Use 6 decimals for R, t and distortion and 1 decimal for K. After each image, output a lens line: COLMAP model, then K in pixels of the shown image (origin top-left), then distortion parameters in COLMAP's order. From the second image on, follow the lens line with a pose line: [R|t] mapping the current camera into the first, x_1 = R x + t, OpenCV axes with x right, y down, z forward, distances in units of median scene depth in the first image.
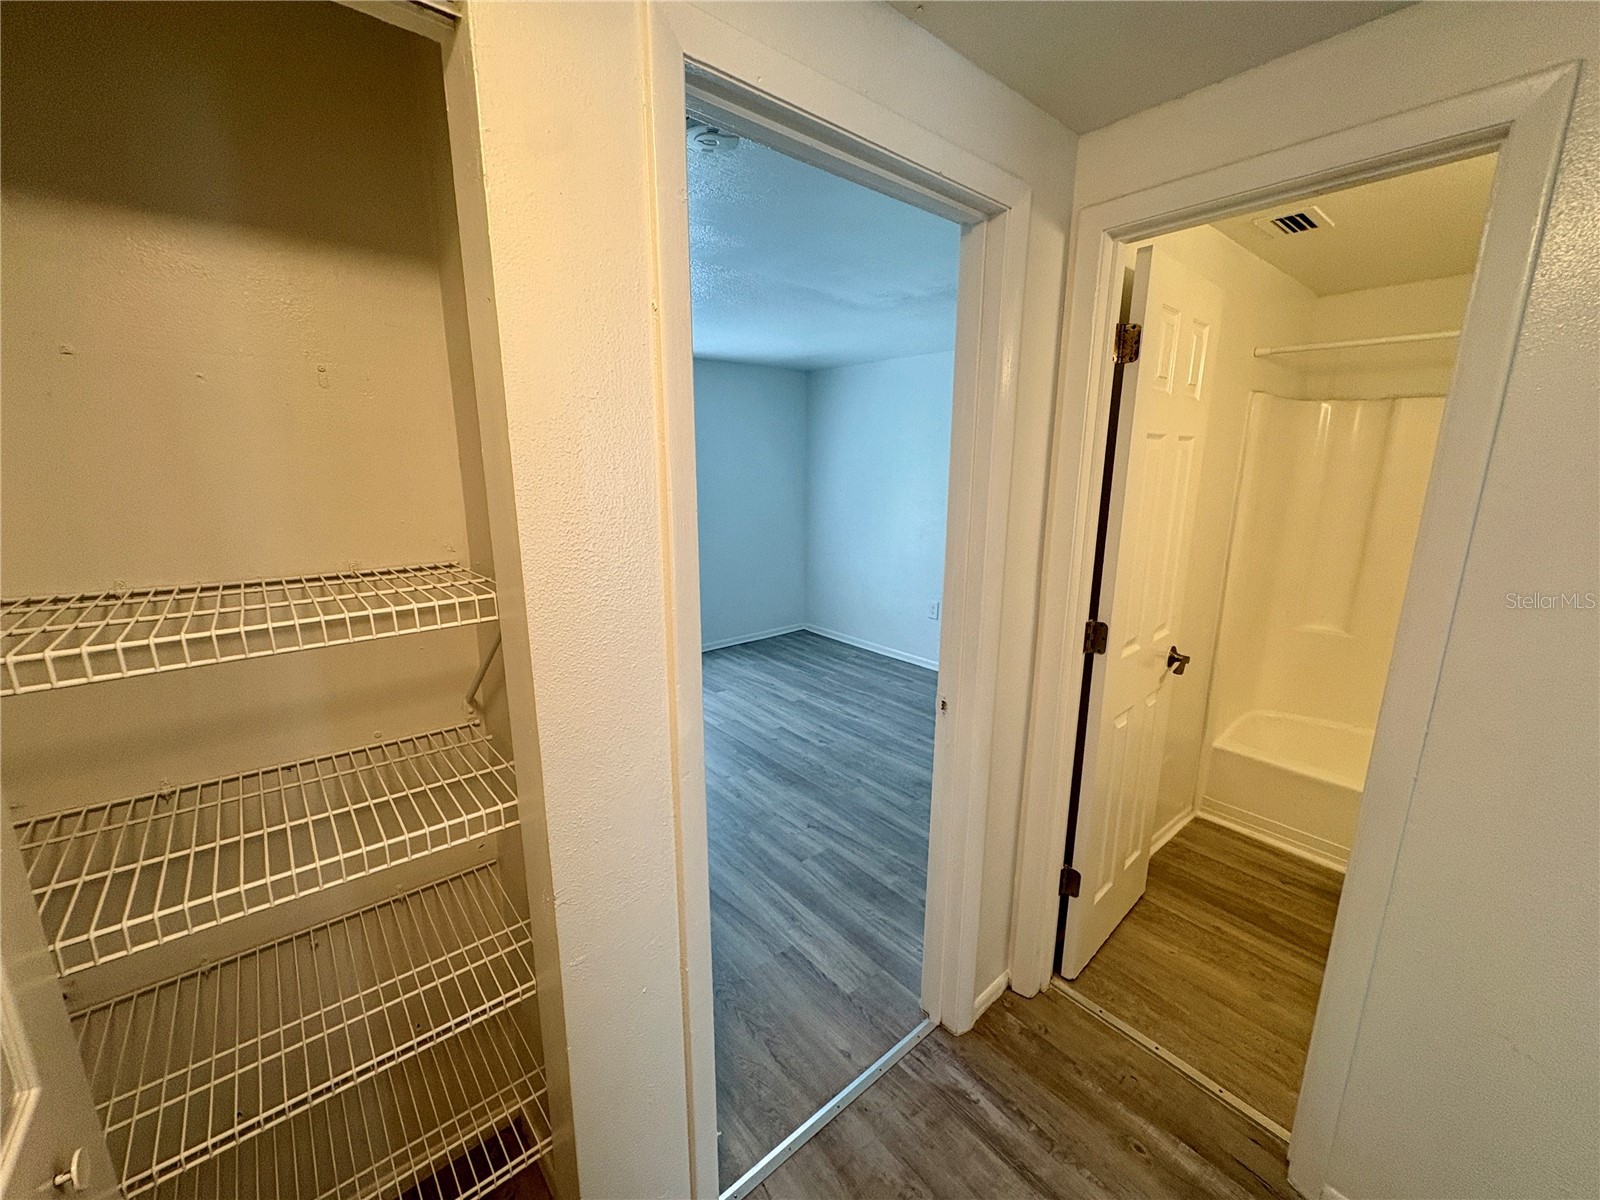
lens RADIAL K [[636.6, 0, 799.5], [0, 636.6, 598.3], [0, 0, 1]] dist [-0.000492, 0.000251]
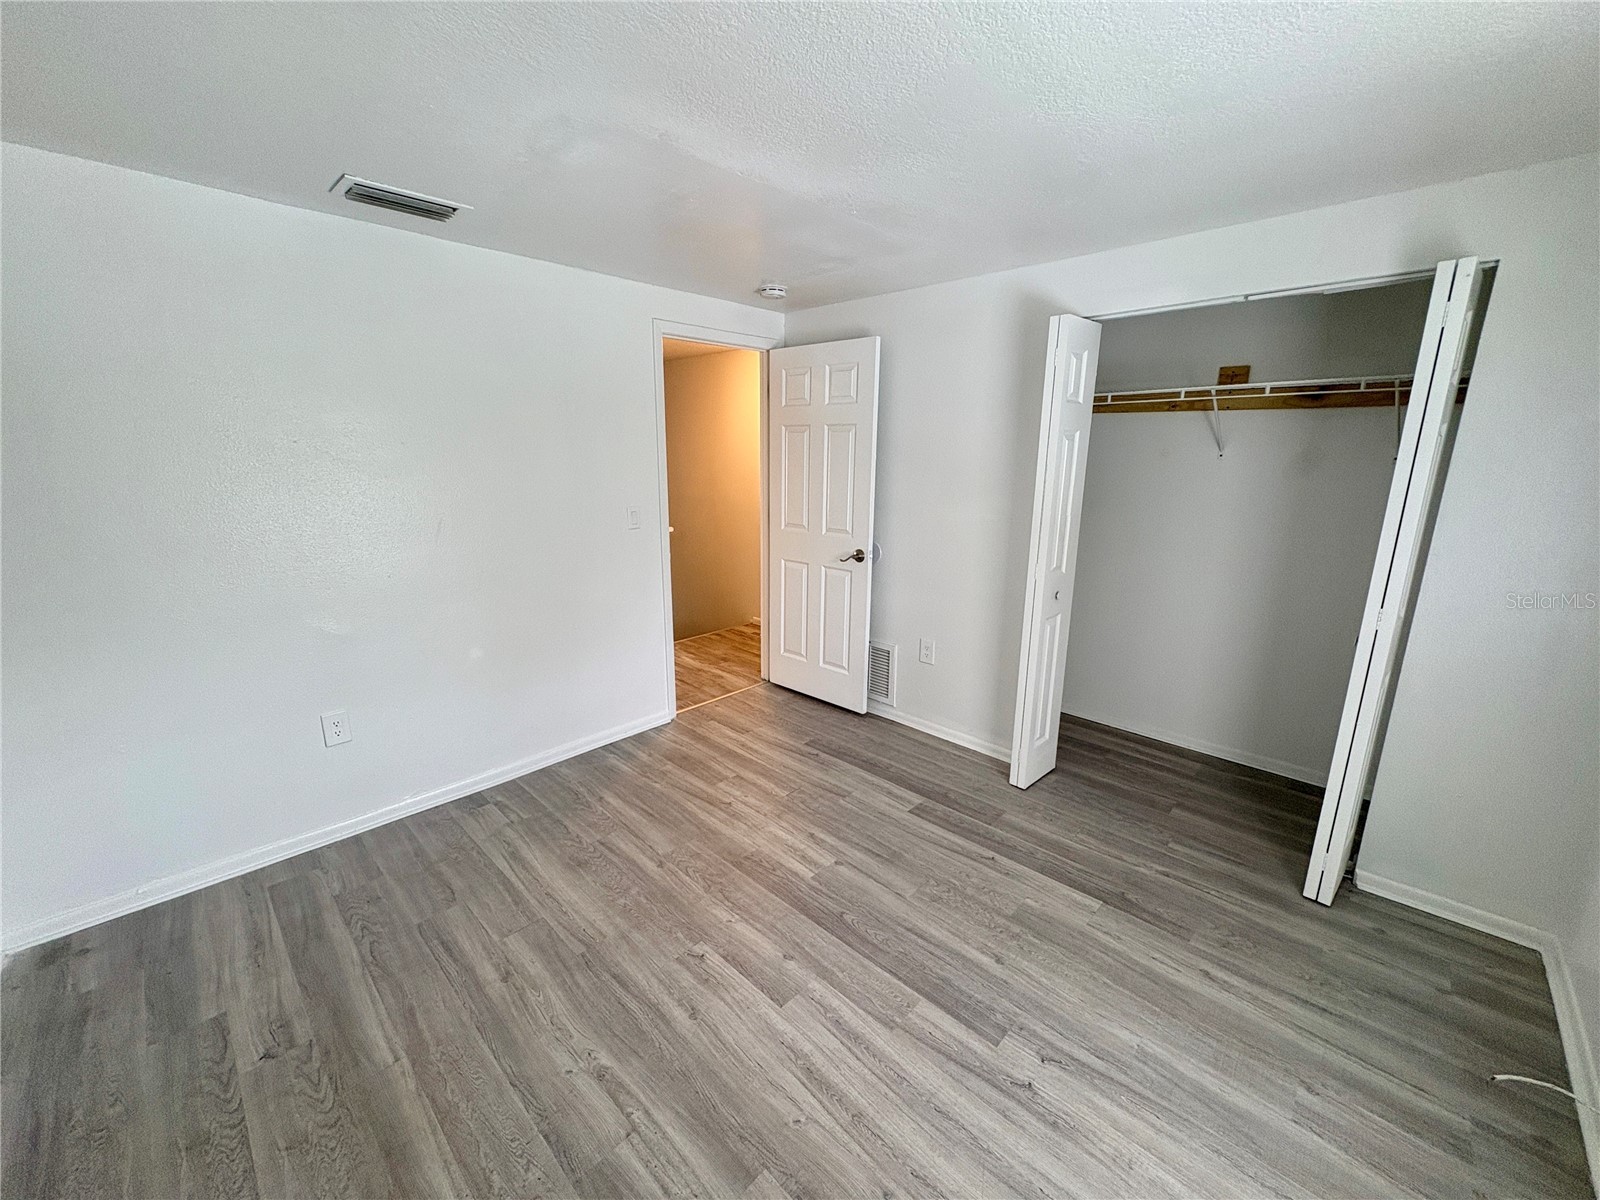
lens RADIAL K [[636.6, 0, 799.5], [0, 636.6, 598.3], [0, 0, 1]] dist [-0.000492, 0.000251]
pose [[-0.994985, 0.012264, -0.099274, 0.000725], [-0.031374, 0.904112, 0.426143, -0.254736], [0.094981, 0.427120, -0.899192, 1.231529]]
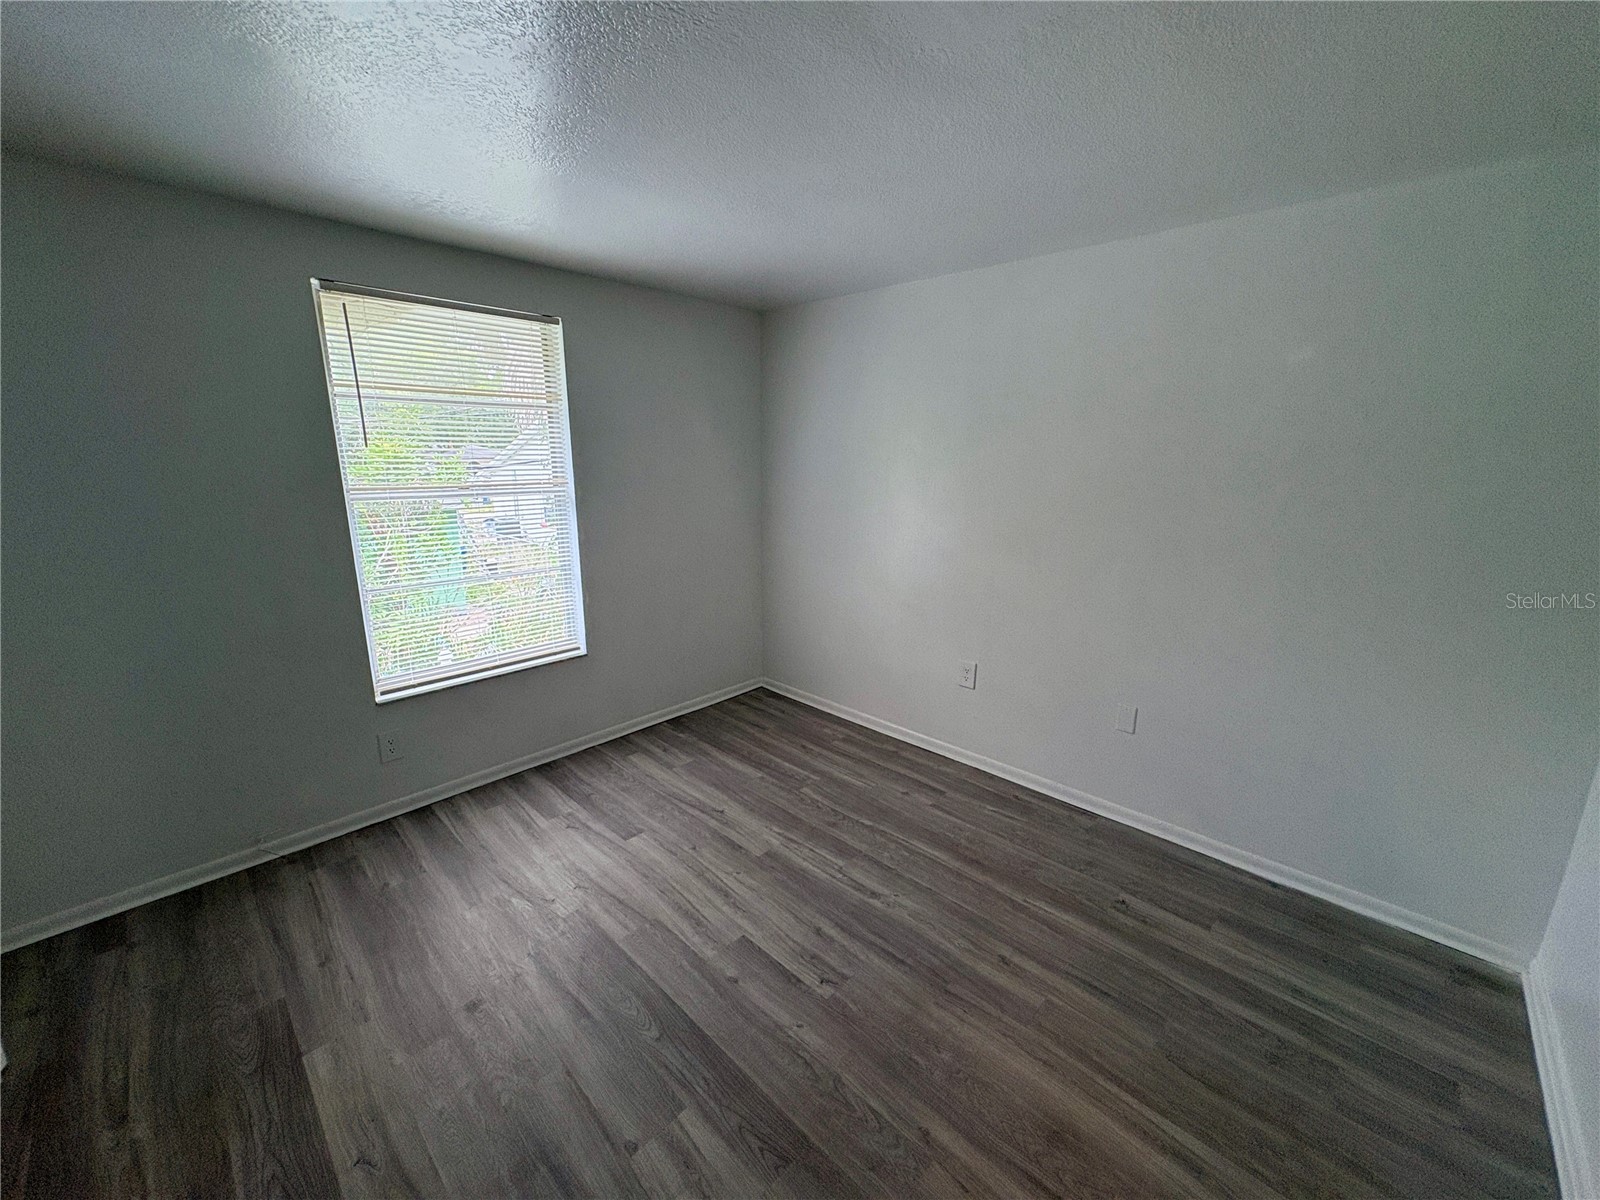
lens RADIAL K [[636.6, 0, 799.5], [0, 636.6, 598.3], [0, 0, 1]] dist [-0.000492, 0.000251]
pose [[0.994952, -0.020892, 0.098150, -0.026993], [0.019529, 0.999699, 0.014831, -0.086098], [-0.098430, -0.012840, 0.995061, 0.441853]]
